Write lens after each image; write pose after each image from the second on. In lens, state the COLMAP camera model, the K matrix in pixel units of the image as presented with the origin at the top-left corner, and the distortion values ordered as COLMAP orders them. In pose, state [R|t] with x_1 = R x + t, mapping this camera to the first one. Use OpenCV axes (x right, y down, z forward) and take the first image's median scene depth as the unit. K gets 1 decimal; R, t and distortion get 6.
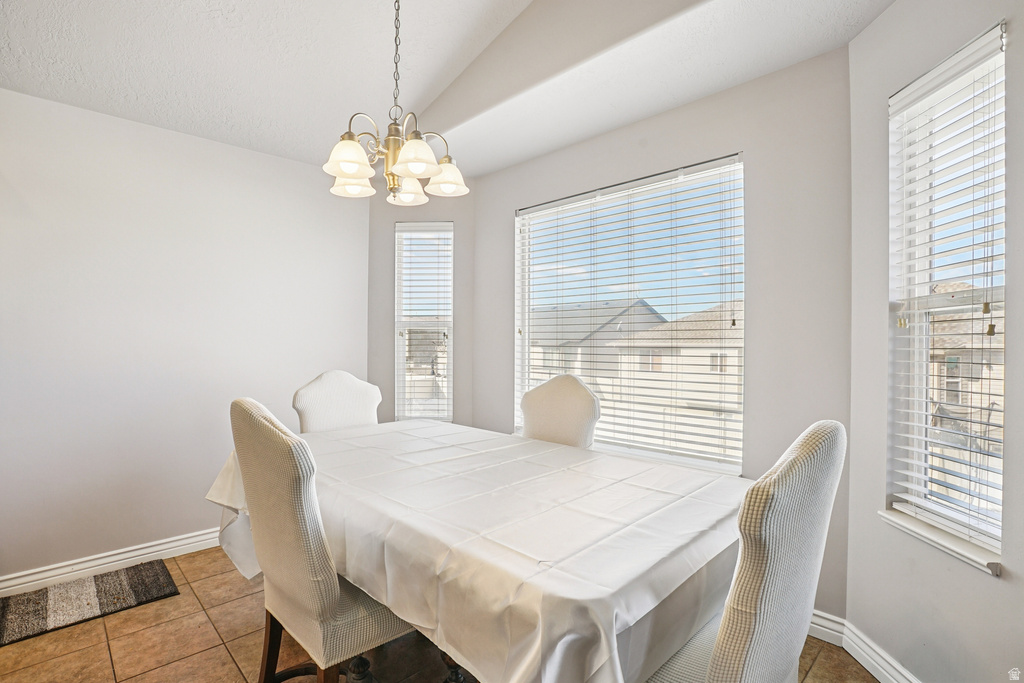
lens RADIAL K [[486.2, 0, 521.2], [0, 486.2, 345.8], [0, 0, 1]] dist [-0.062159, 0.023620]
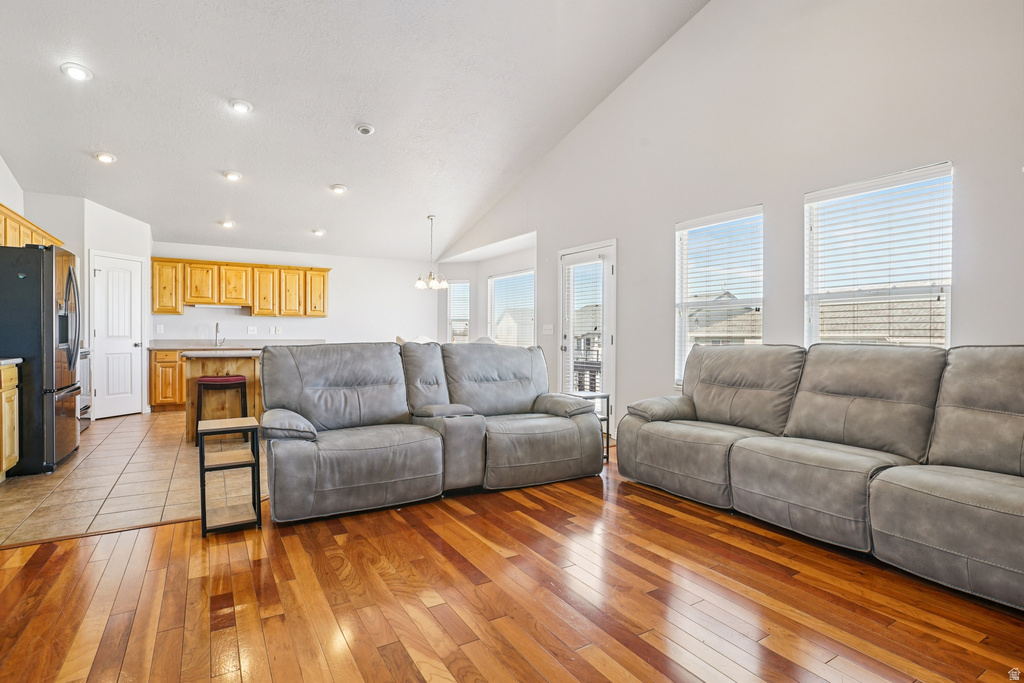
lens RADIAL K [[529.7, 0, 526.0], [0, 529.7, 339.2], [0, 0, 1]] dist [-0.064150, 0.041102]
pose [[0.970145, 0.004114, -0.242490, 1.095106], [-0.004155, 0.999991, 0.000343, 0.071998], [0.242489, 0.000675, 0.970154, -2.158838]]
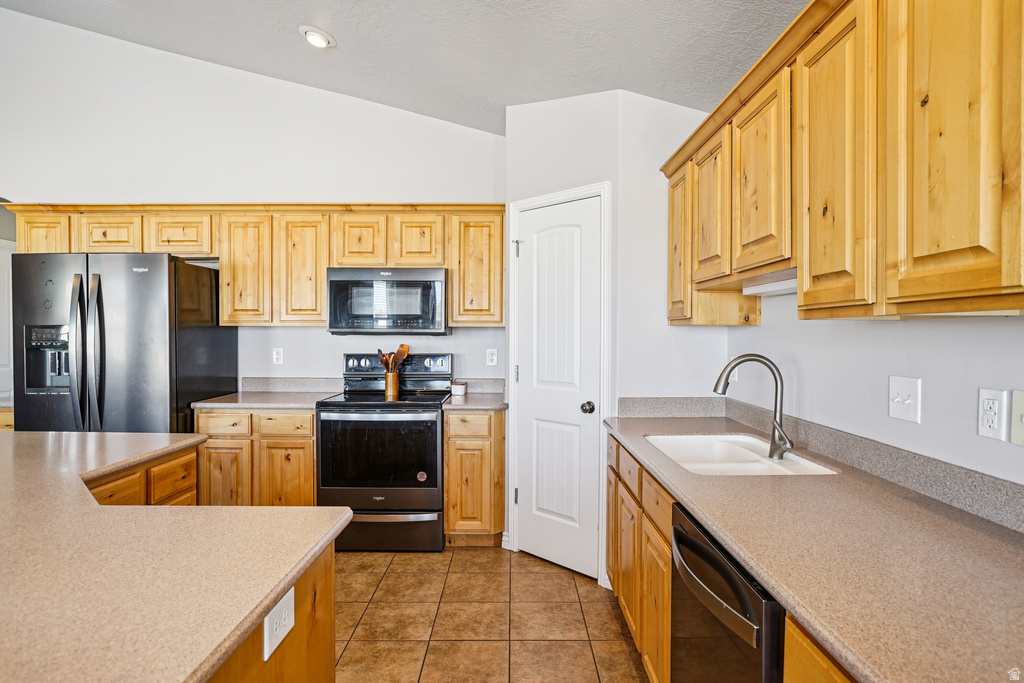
lens RADIAL K [[565.5, 0, 512.0], [0, 565.5, 341.5], [0, 0, 1]] dist [-0.000029, -0.000029]
pose [[-0.707803, 0.007294, -0.706373, -0.552517], [-0.005710, 0.999855, 0.016046, -0.040463], [0.706387, 0.015391, -0.707658, 0.640998]]
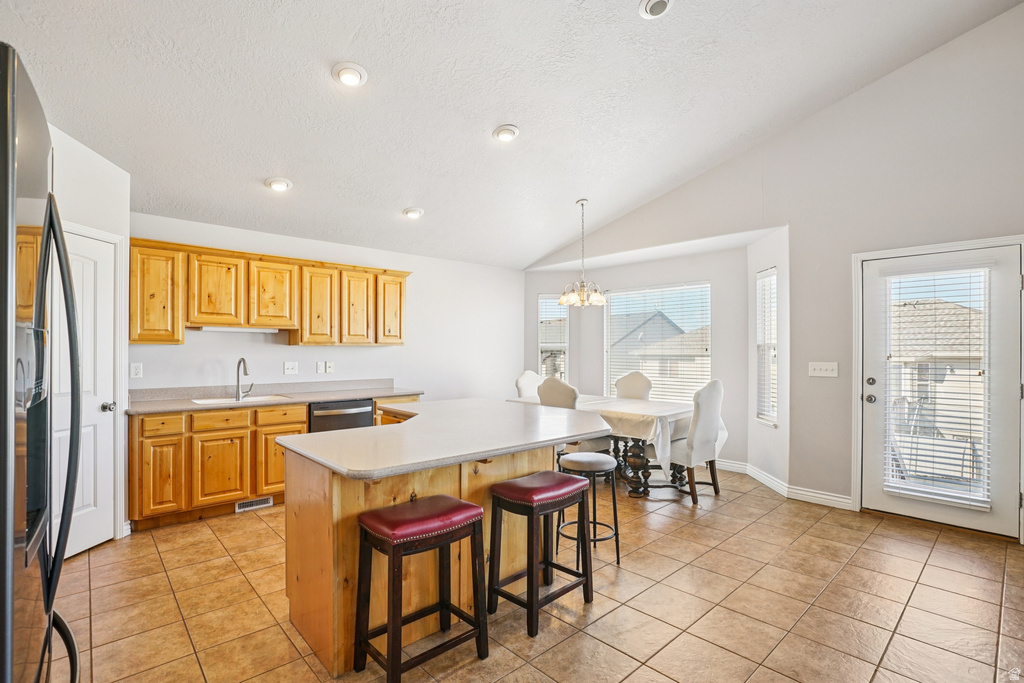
lens RADIAL K [[486.2, 0, 521.2], [0, 486.2, 345.8], [0, 0, 1]] dist [-0.062159, 0.023620]
pose [[0.999448, -0.001604, -0.033190, -0.355375], [0.001145, 0.999904, -0.013826, -0.030443], [0.033209, 0.013781, 0.999353, -1.258496]]
